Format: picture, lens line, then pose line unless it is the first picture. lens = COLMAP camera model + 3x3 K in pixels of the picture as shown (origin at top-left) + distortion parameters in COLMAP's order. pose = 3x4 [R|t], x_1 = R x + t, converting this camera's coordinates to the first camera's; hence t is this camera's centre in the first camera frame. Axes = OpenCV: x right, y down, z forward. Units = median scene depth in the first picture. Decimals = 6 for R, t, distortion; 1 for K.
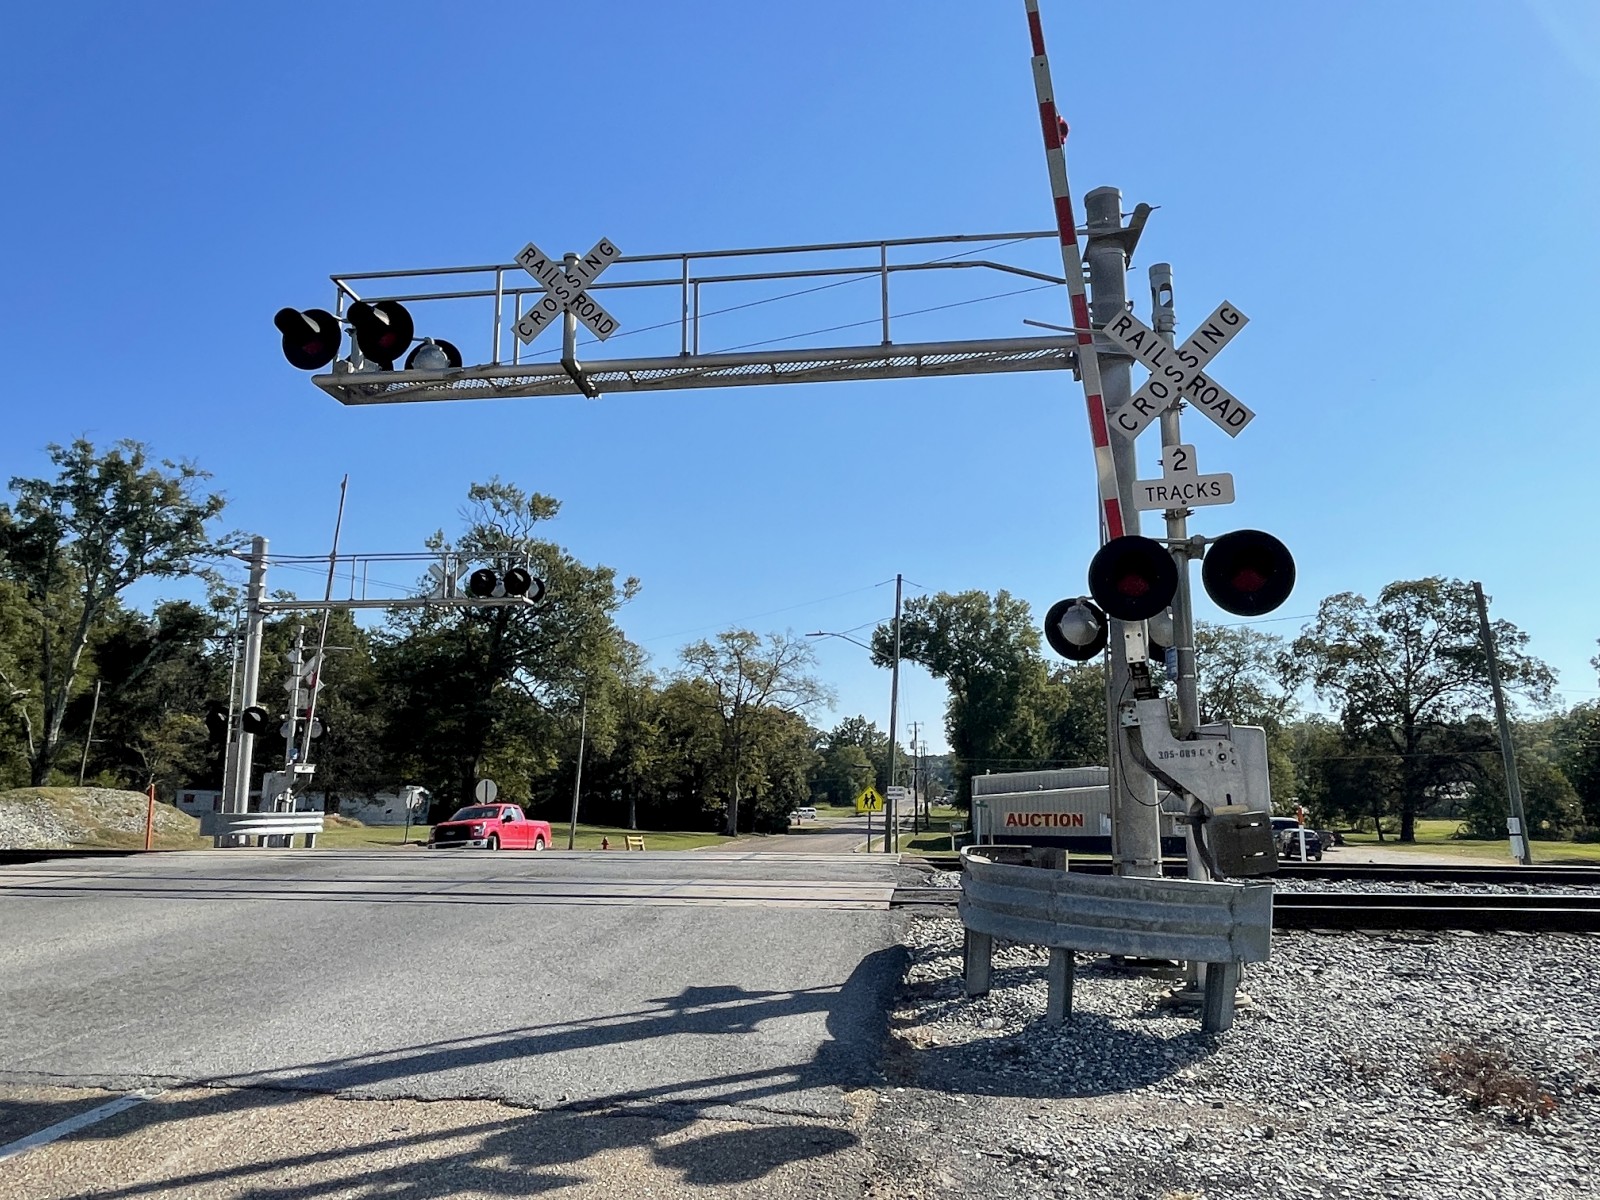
lens RADIAL K [[1155.8, 0, 802.1], [0, 1155.8, 592.0], [0, 0, 1]] dist [-0.007985, 0.003061]
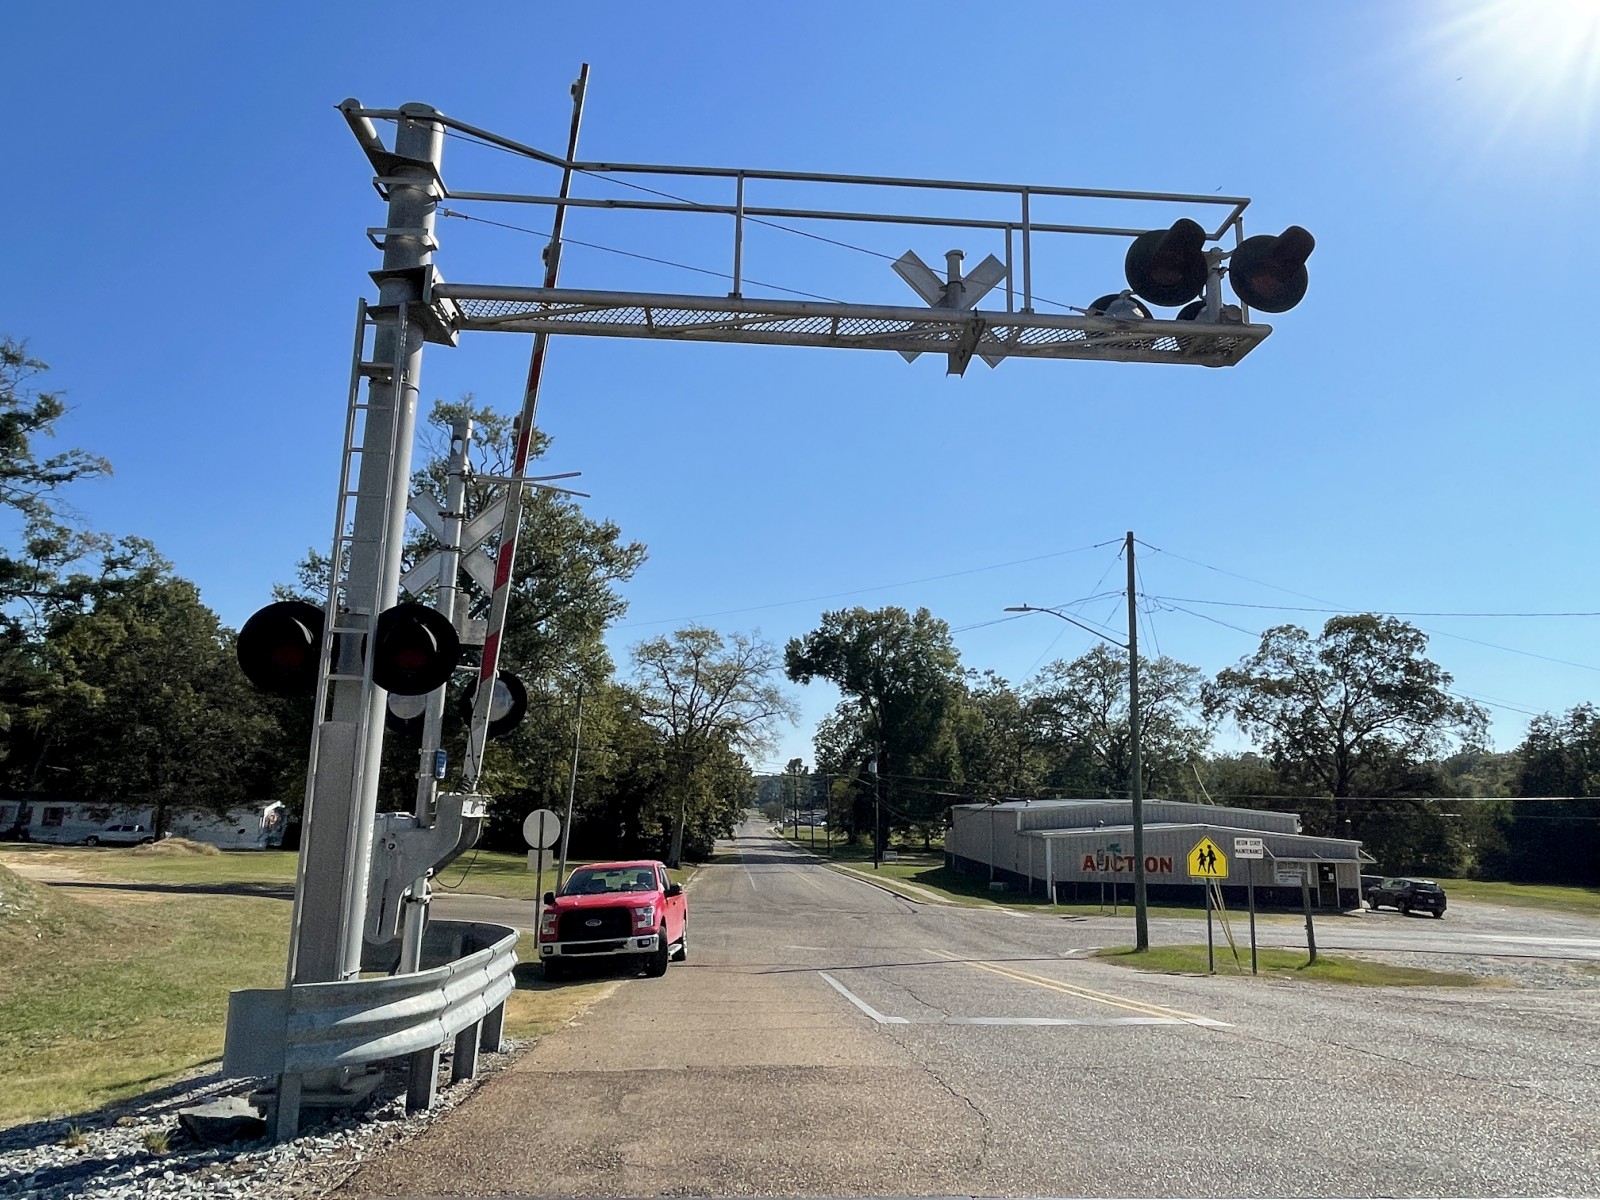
lens RADIAL K [[1004.2, 0, 743.2], [0, 1004.2, 602.9], [0, 0, 1]] dist [-0.007428, 0.002212]
pose [[0.982720, 0.056556, 0.176249, -0.145333], [-0.051731, 0.998153, -0.031855, 0.034051], [-0.177725, 0.022187, 0.983830, 0.242539]]
